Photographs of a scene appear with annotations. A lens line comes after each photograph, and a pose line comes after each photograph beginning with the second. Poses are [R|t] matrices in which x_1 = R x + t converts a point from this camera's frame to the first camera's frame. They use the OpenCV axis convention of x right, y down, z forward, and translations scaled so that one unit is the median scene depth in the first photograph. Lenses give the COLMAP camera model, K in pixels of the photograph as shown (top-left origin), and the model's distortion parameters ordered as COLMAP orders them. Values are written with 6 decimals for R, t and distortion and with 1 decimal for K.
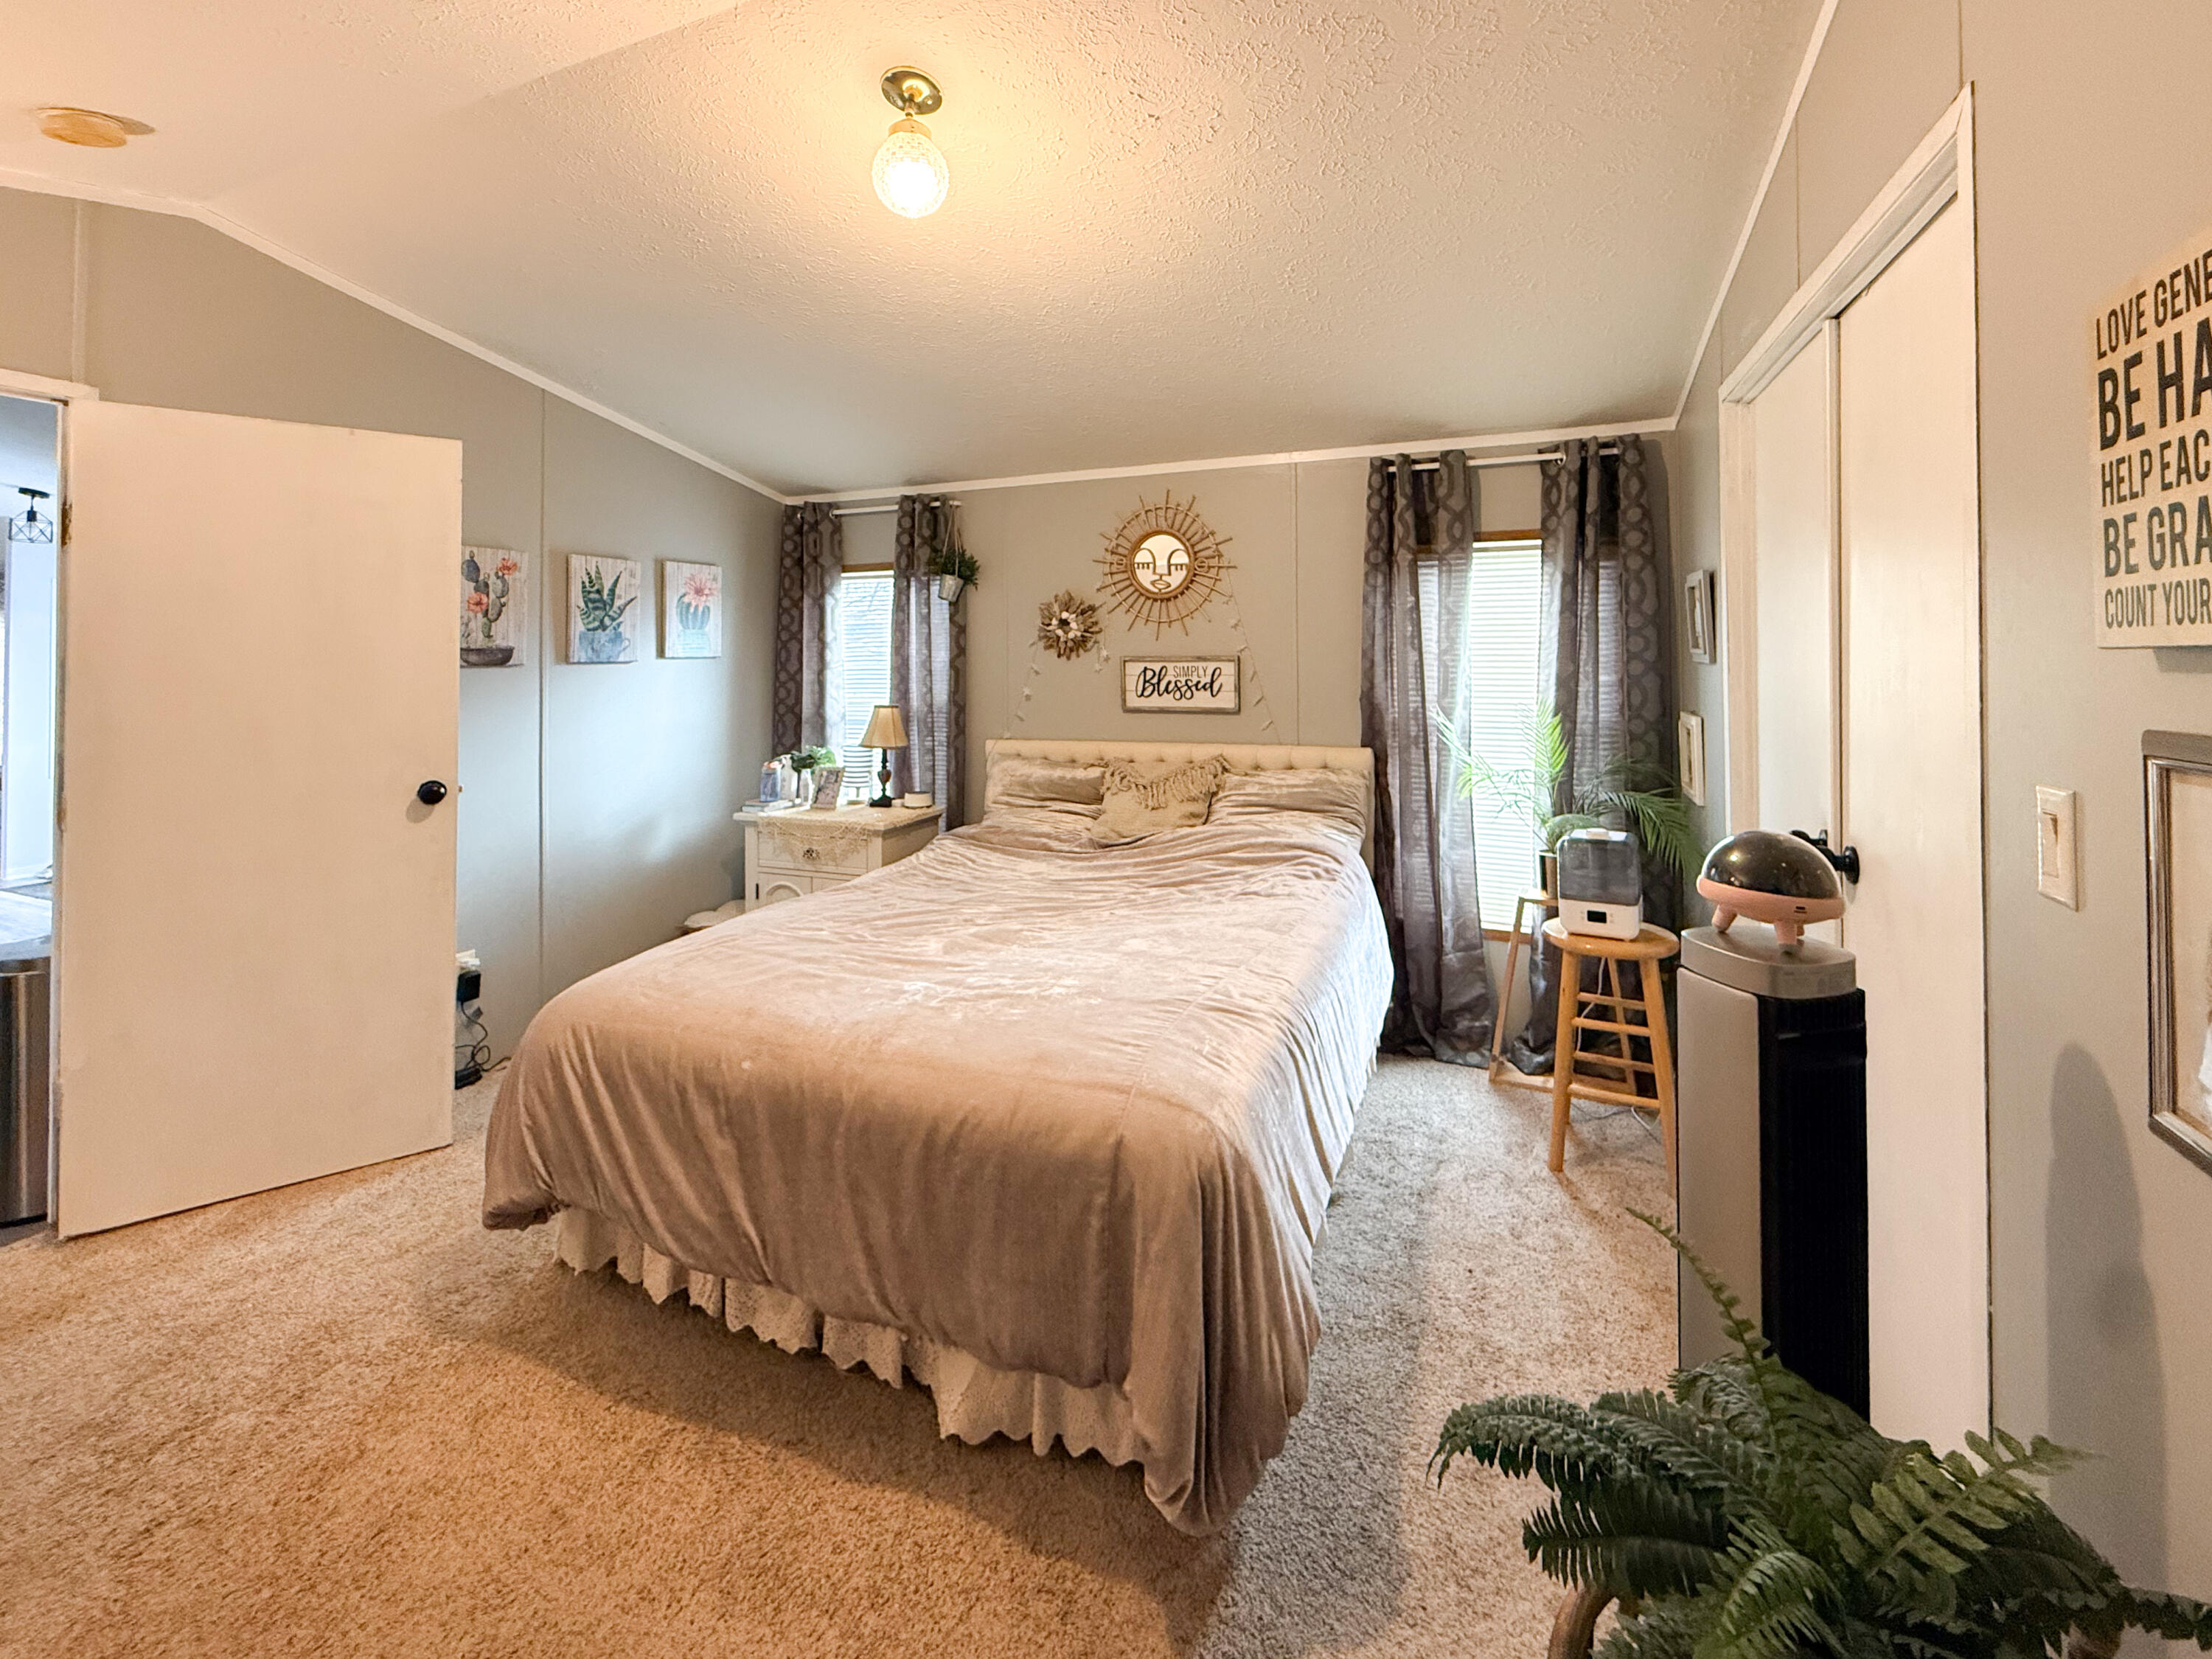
lens RADIAL K [[885.2, 0, 1096.8], [0, 885.2, 817.8], [0, 0, 1]] dist [-0.000084, -0.000155]
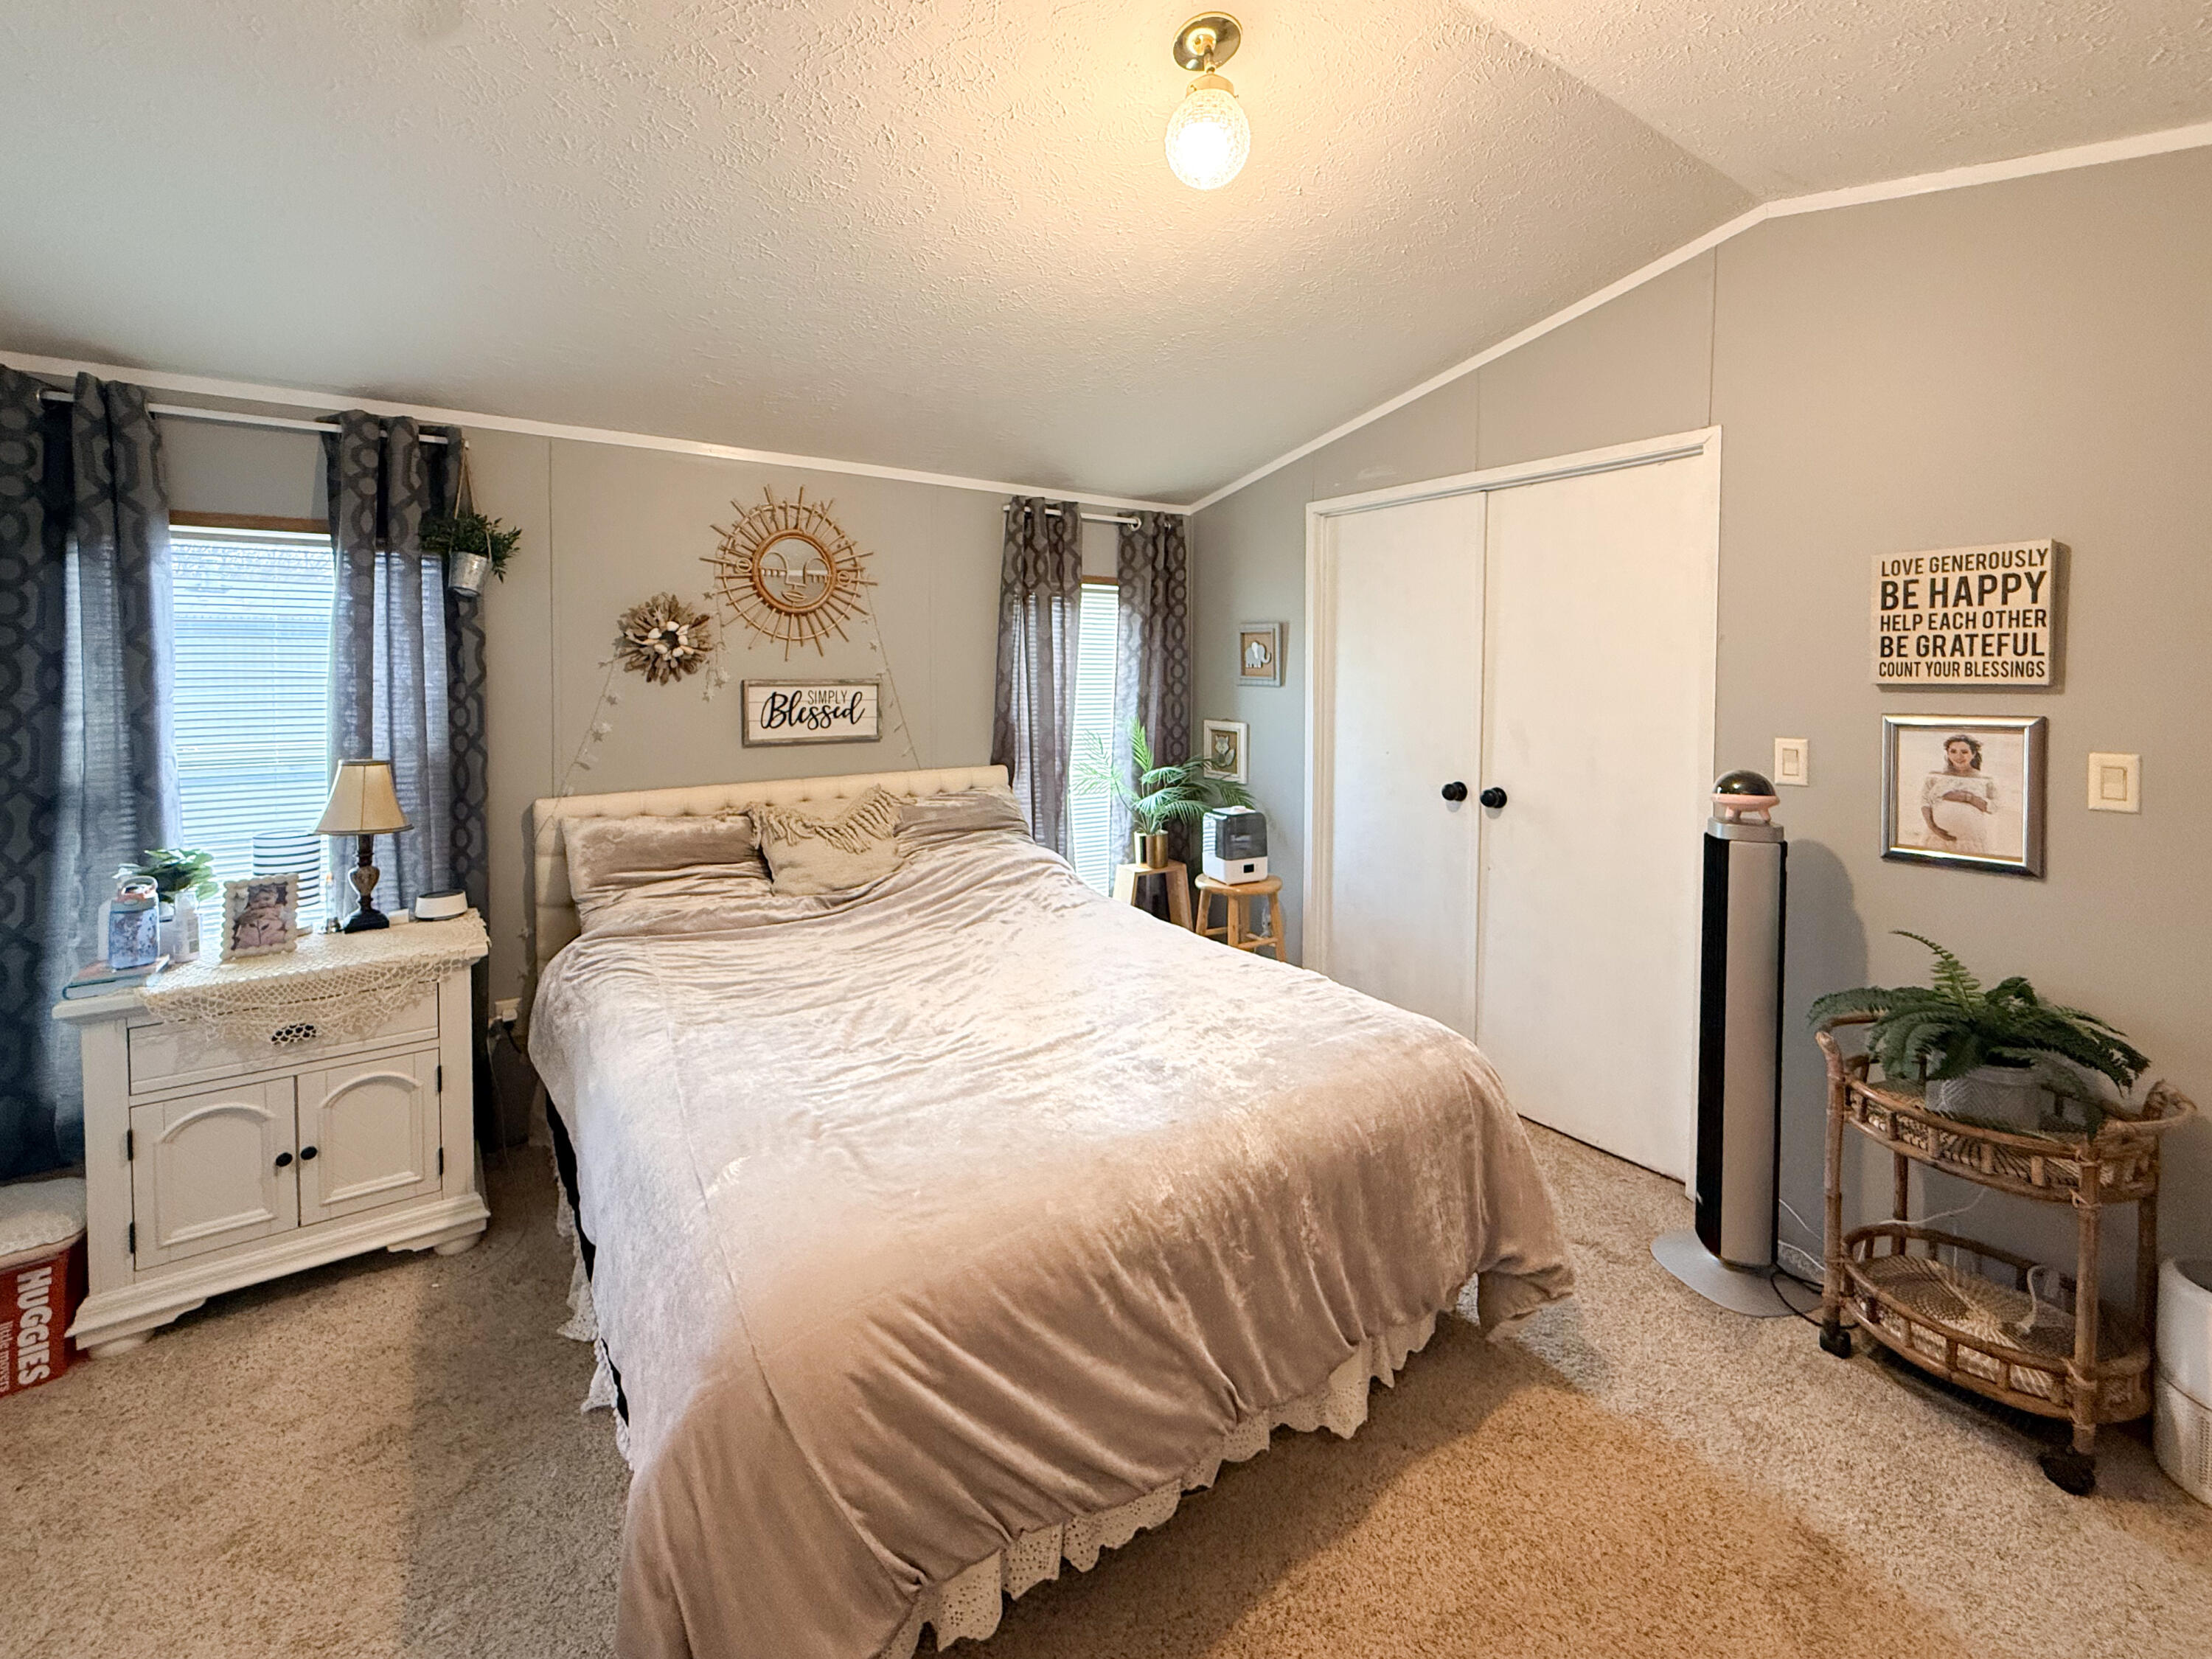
lens RADIAL K [[885.2, 0, 1099.3], [0, 885.2, 853.4], [0, 0, 1]] dist [-0.000084, -0.000155]
pose [[0.568712, -0.157371, 0.807342, -0.486007], [0.145618, 0.985286, 0.089479, -0.049853], [-0.809544, 0.066676, 0.583260, 0.268787]]
